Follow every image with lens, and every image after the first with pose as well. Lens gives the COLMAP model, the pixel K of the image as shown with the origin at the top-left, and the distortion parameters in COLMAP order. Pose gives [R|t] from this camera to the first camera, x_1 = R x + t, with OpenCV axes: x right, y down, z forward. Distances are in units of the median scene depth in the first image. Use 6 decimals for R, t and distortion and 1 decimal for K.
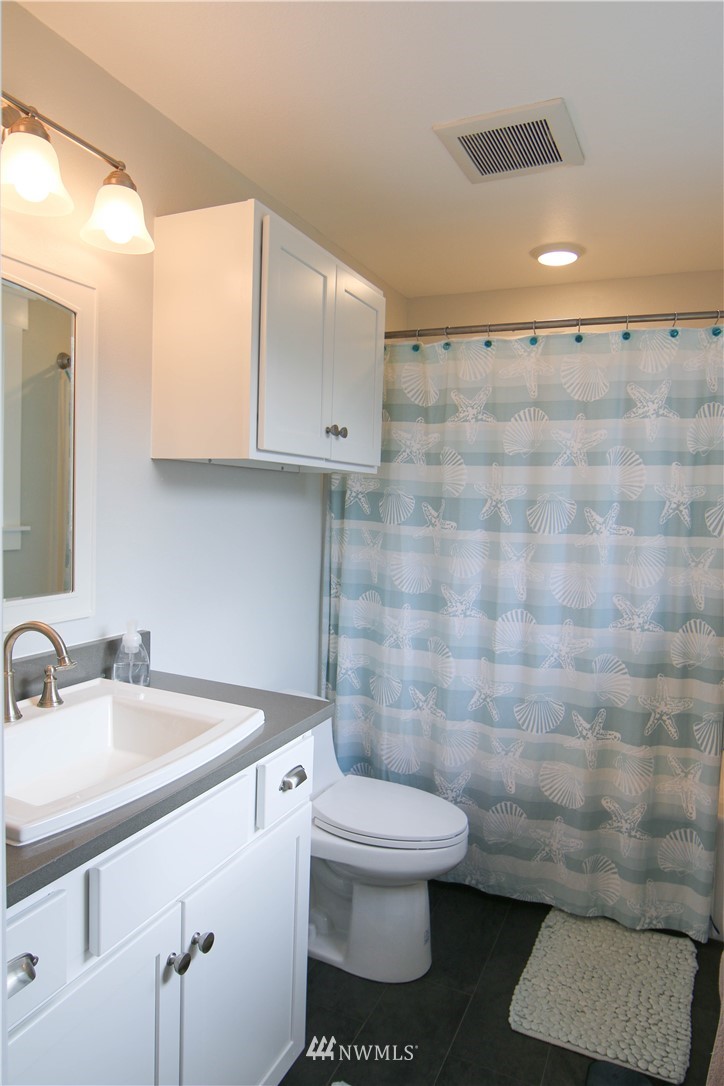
lens RADIAL K [[688.3, 0, 366.4], [0, 688.3, 539.3], [0, 0, 1]] dist [-0.017043, 0.005359]
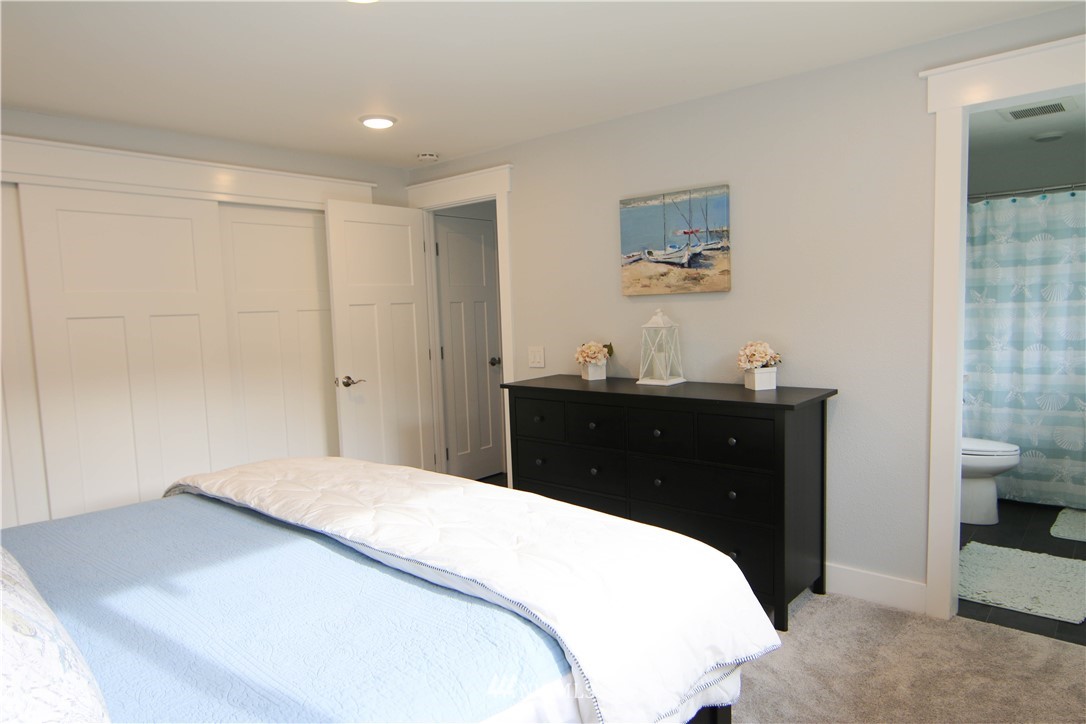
lens RADIAL K [[688.3, 0, 538.9], [0, 688.3, 368.7], [0, 0, 1]] dist [-0.017043, 0.005359]
pose [[0.959032, -0.045054, -0.279693, -0.542878], [0.054399, 0.998188, 0.025735, 0.048692], [0.278027, -0.039896, 0.959744, -1.112454]]
